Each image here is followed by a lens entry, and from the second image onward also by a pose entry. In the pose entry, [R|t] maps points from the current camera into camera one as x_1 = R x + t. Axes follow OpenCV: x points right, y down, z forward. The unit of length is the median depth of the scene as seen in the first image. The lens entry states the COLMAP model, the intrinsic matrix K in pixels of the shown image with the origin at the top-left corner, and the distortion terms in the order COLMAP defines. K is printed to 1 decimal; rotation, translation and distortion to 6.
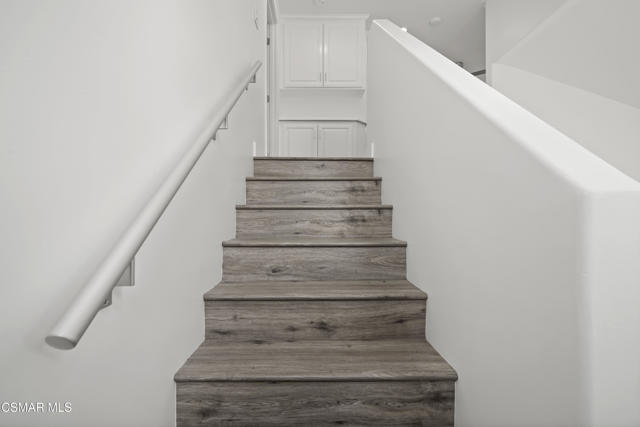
lens RADIAL K [[295.8, 0, 319.5], [0, 295.8, 218.6], [0, 0, 1]] dist [-0.002667, 0.001132]
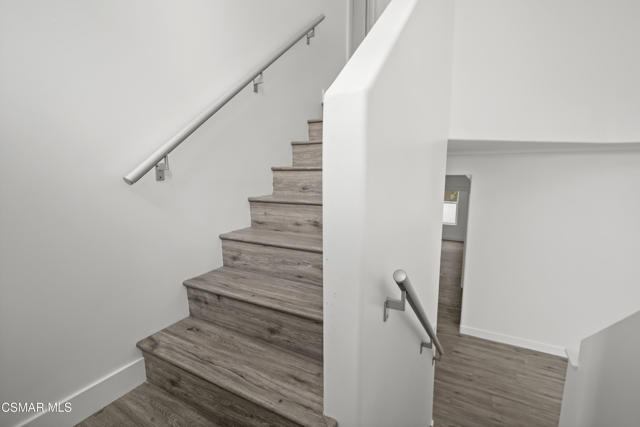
lens RADIAL K [[295.8, 0, 320.1], [0, 295.8, 215.3], [0, 0, 1]] dist [-0.002667, 0.001132]
pose [[0.872981, 0.064238, -0.483506, 0.695067], [0.009013, 0.988996, 0.147670, 0.120023], [0.487671, -0.133271, 0.862795, -0.178852]]
